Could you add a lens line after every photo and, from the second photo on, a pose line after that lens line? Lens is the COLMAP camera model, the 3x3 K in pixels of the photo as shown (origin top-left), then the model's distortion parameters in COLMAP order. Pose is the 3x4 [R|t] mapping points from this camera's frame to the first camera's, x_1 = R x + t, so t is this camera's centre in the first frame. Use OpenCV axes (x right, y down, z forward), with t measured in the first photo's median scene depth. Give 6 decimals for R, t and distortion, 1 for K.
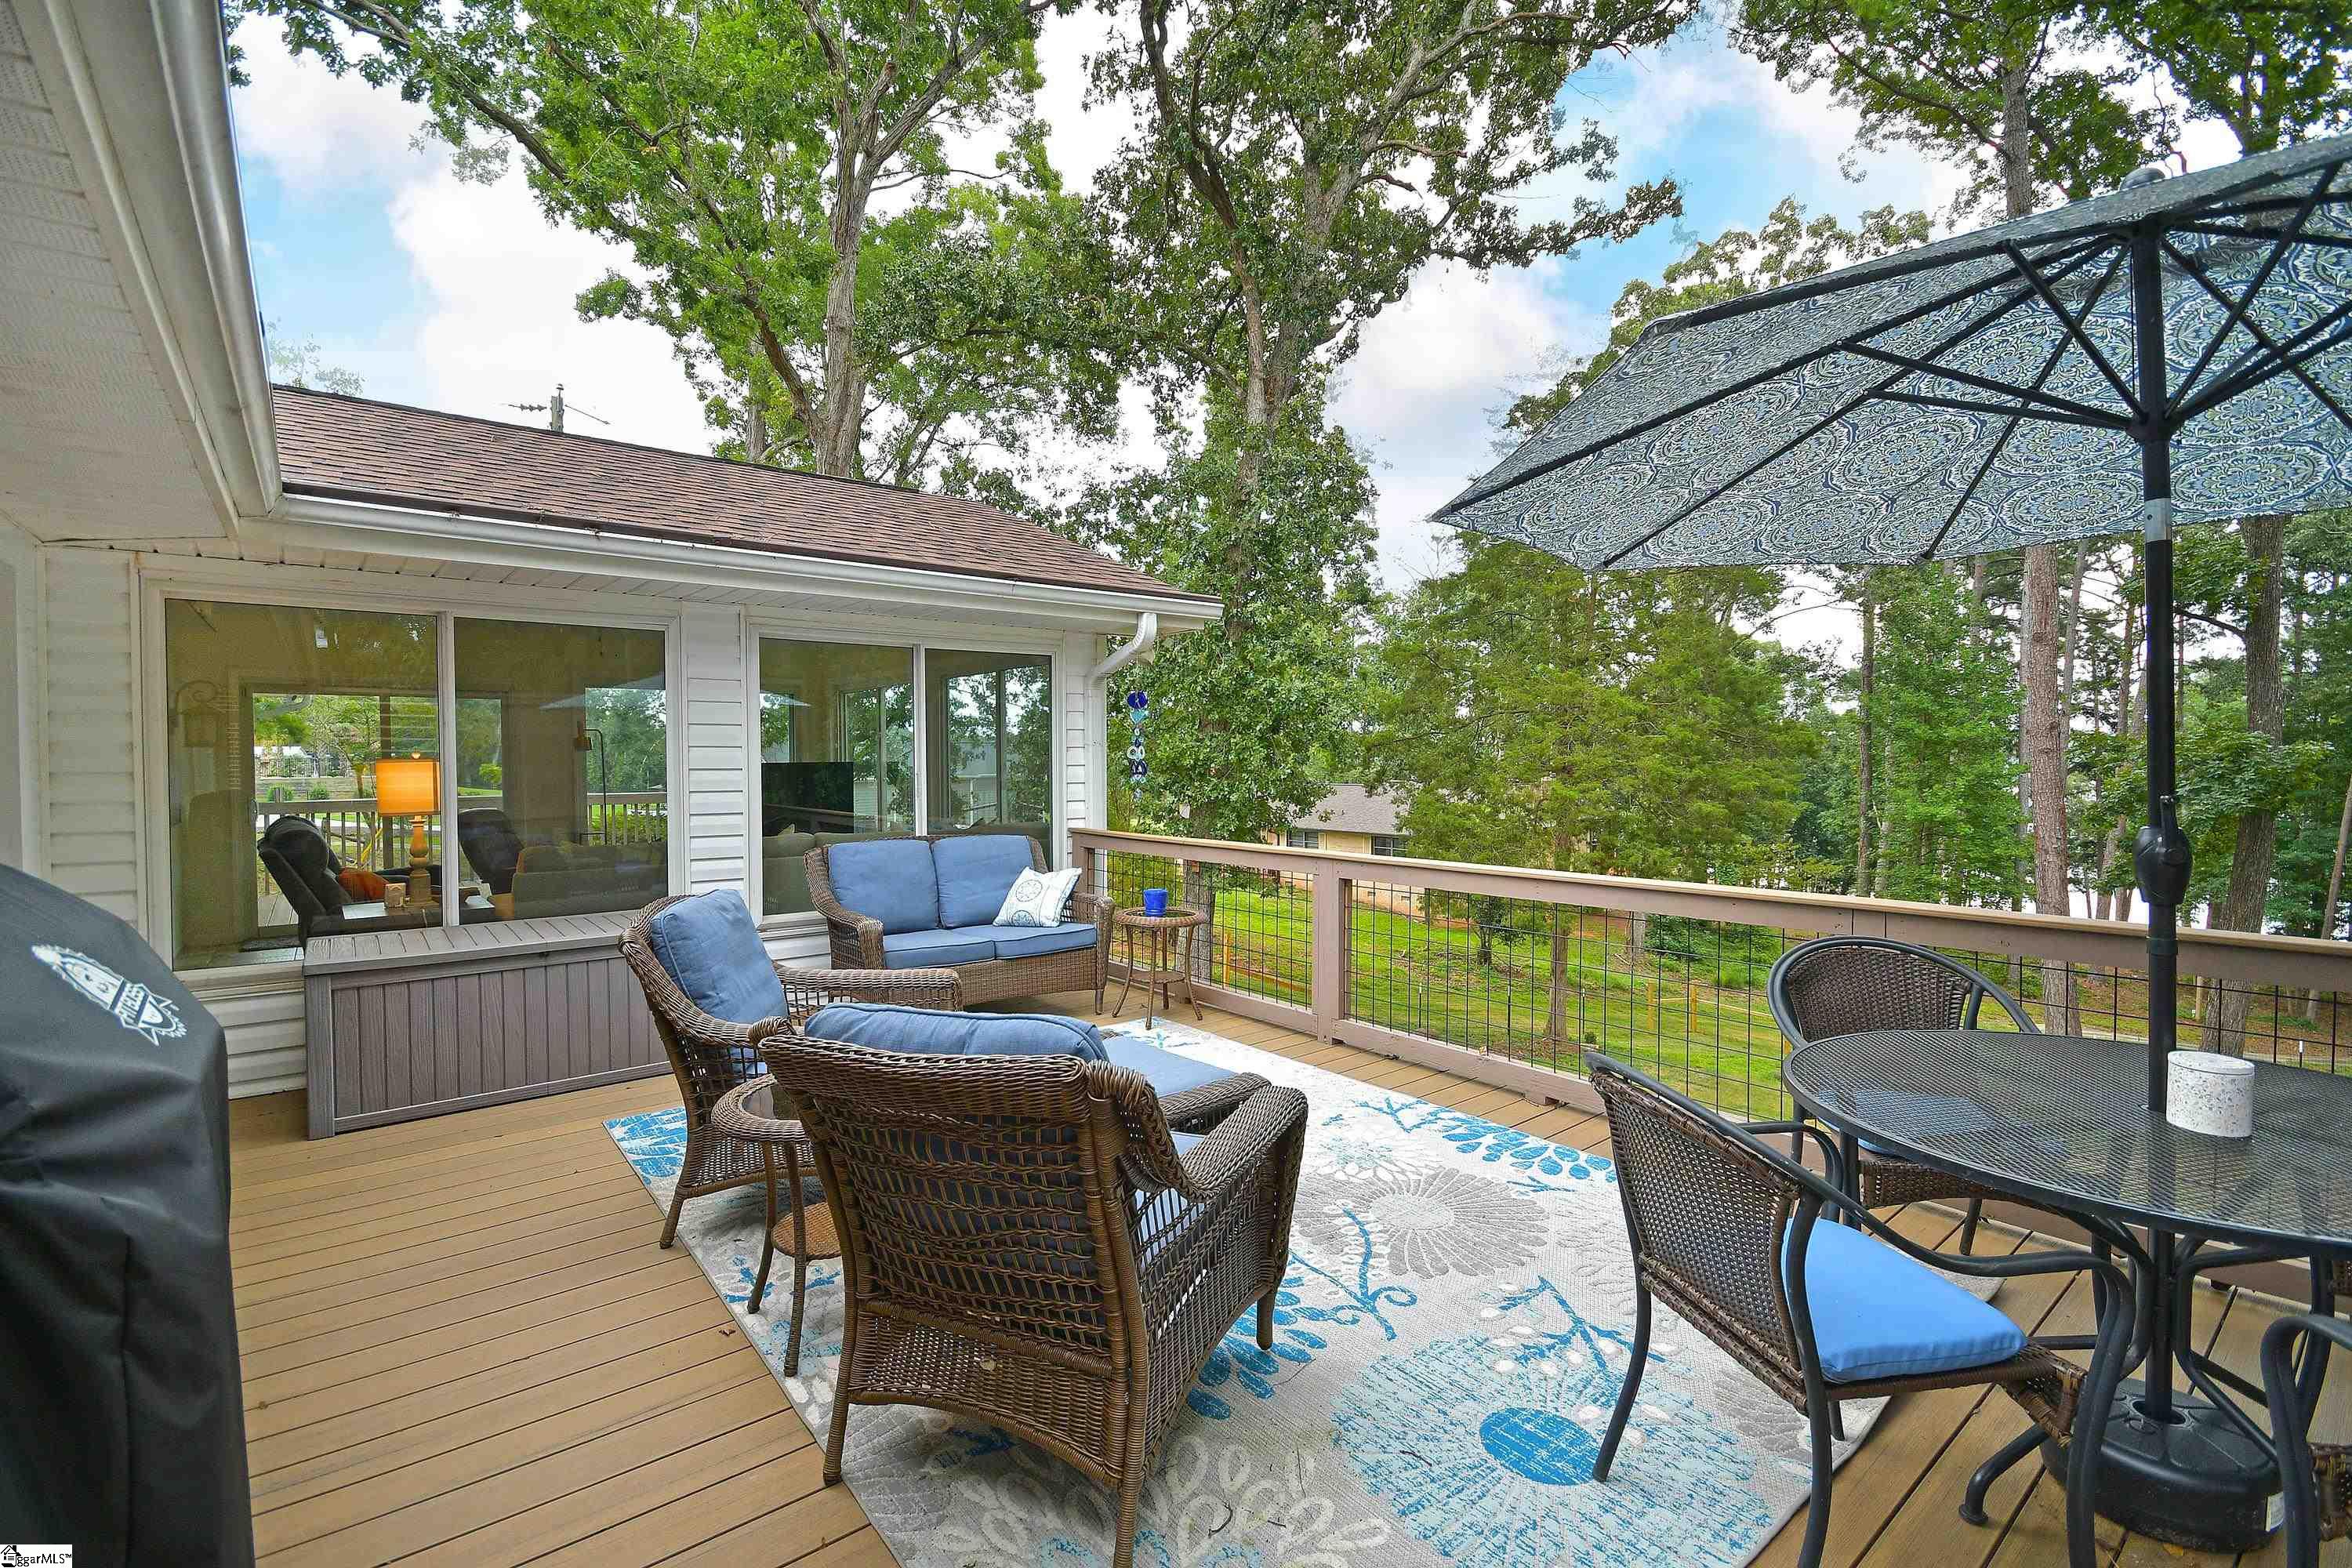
lens RADIAL K [[1054.2, 0, 1171.7], [0, 1054.2, 774.8], [0, 0, 1]] dist [-0.000270, 0.000019]
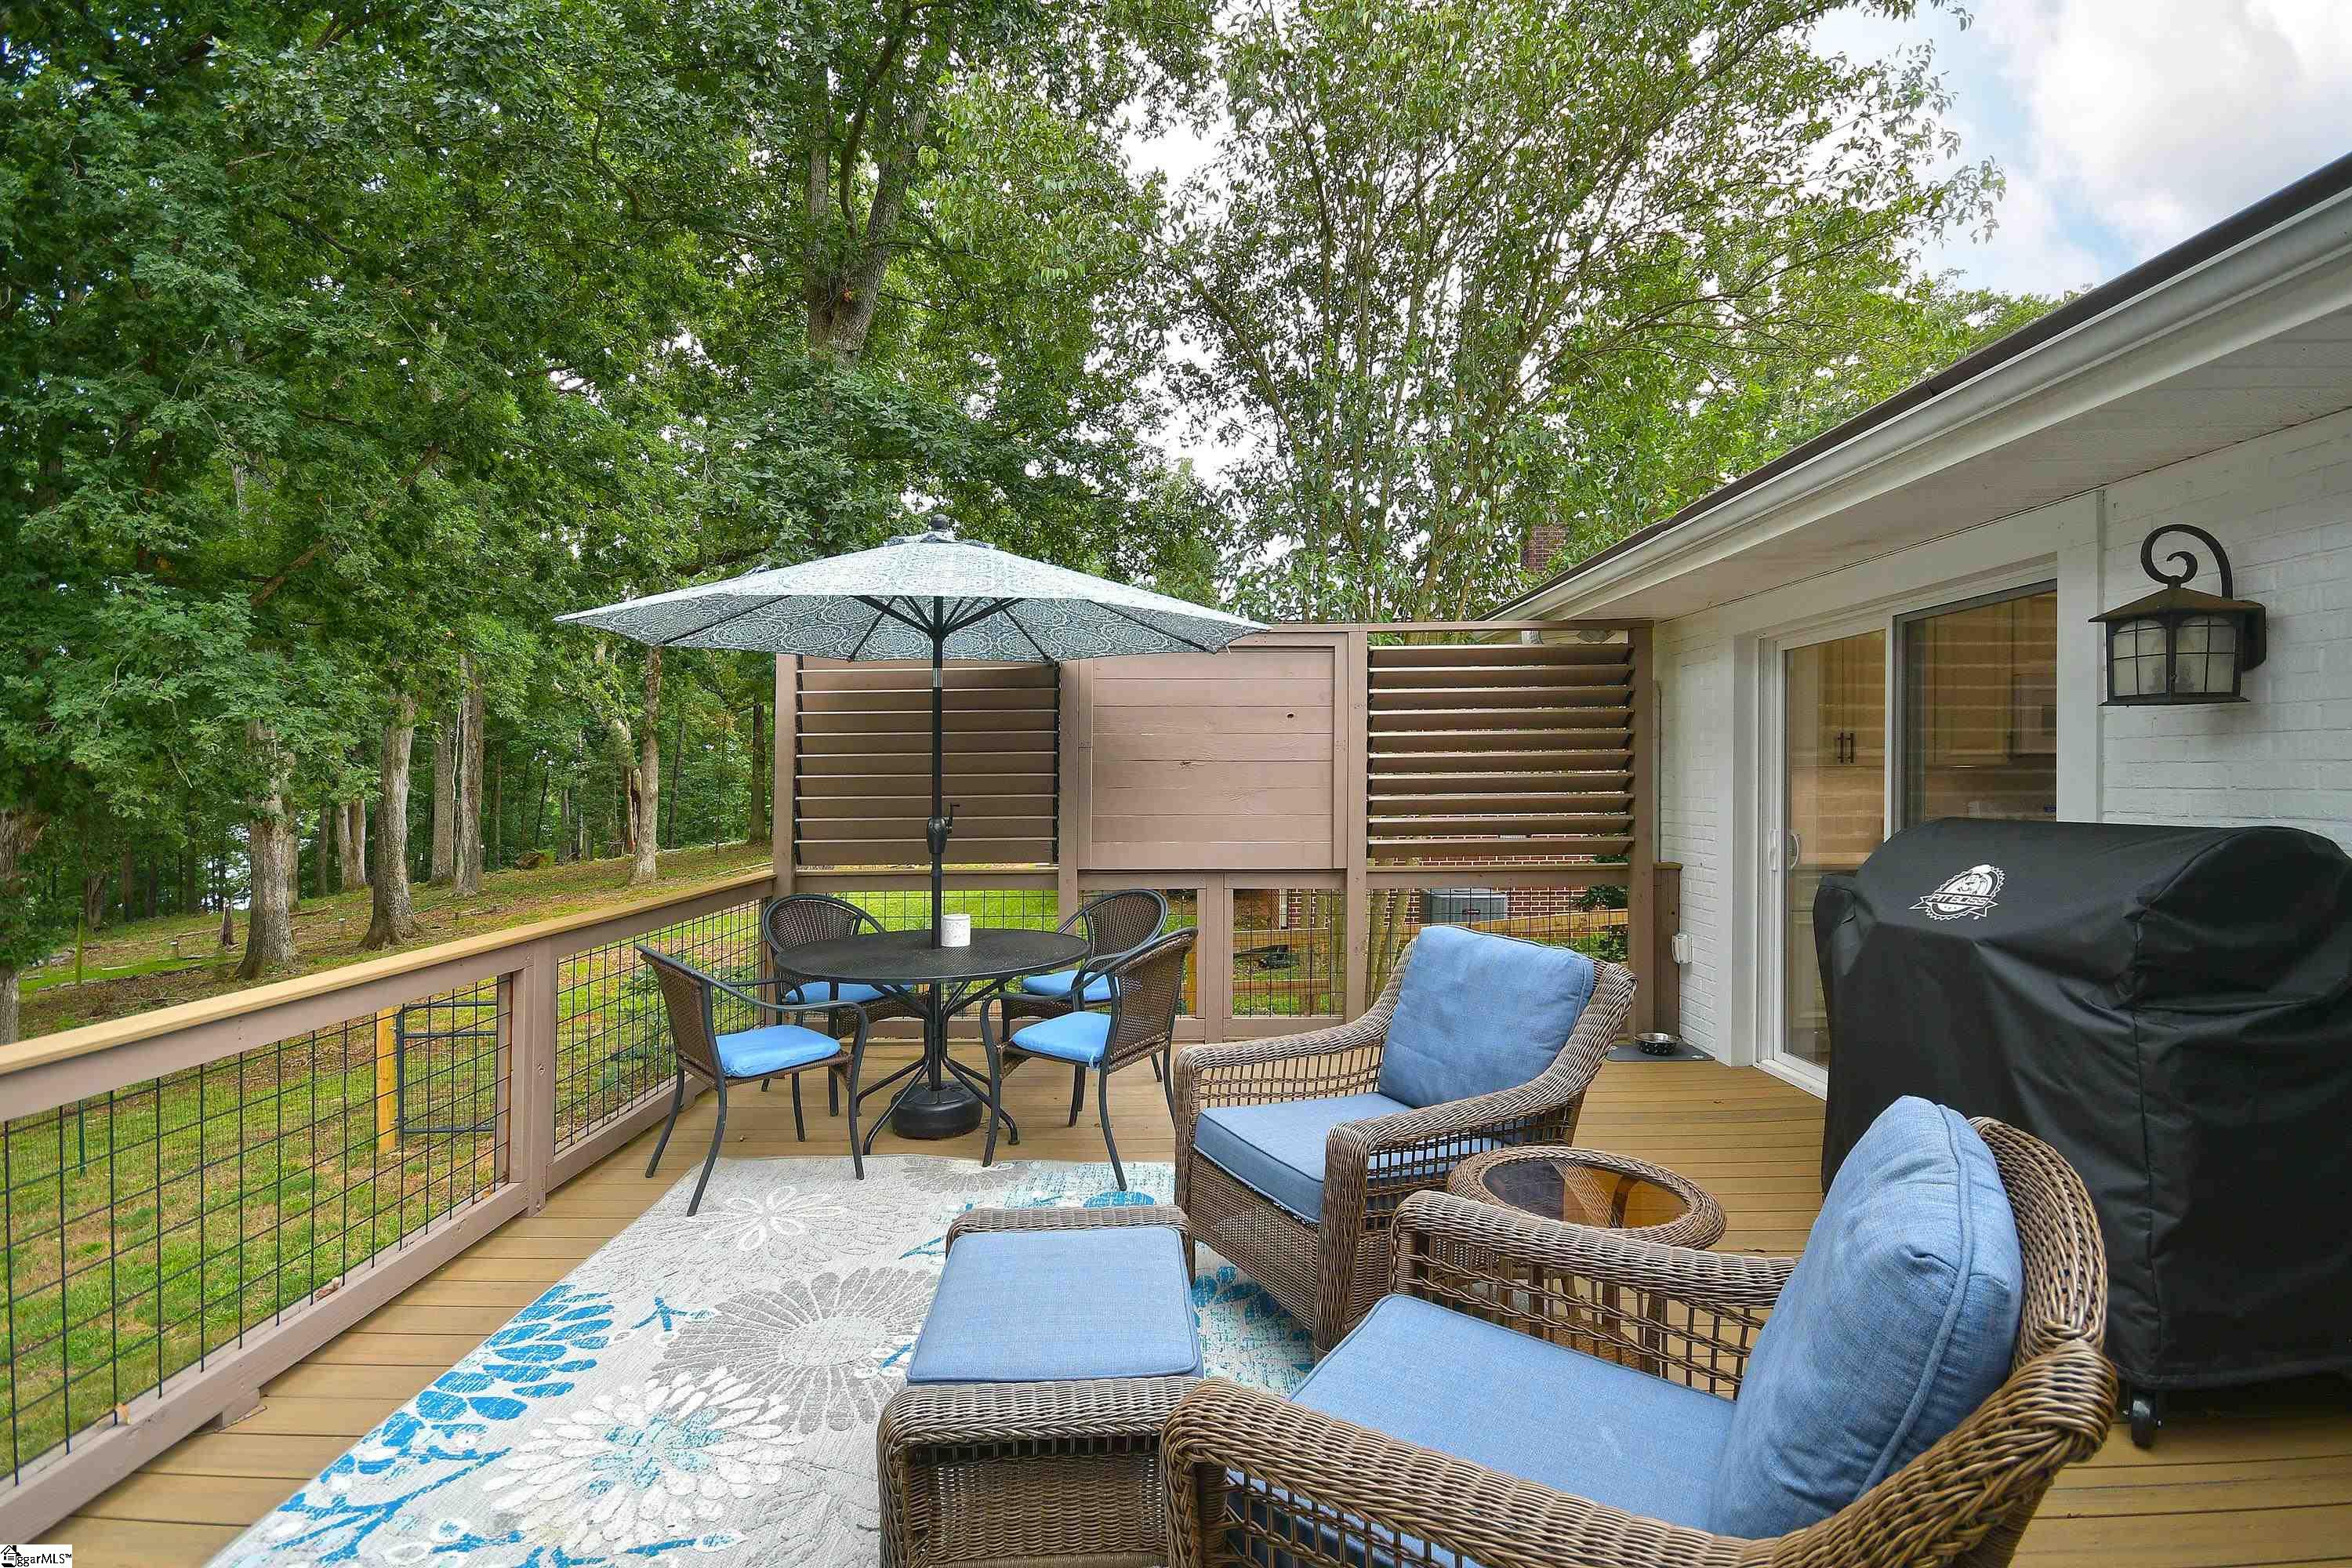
lens RADIAL K [[1054.2, 0, 1175.2], [0, 1054.2, 779.2], [0, 0, 1]] dist [-0.000270, 0.000019]
pose [[-0.773766, 0.003132, 0.633464, -0.422746], [0.012538, 0.999868, 0.010372, -0.023987], [-0.633347, 0.015968, -0.773703, 1.229426]]
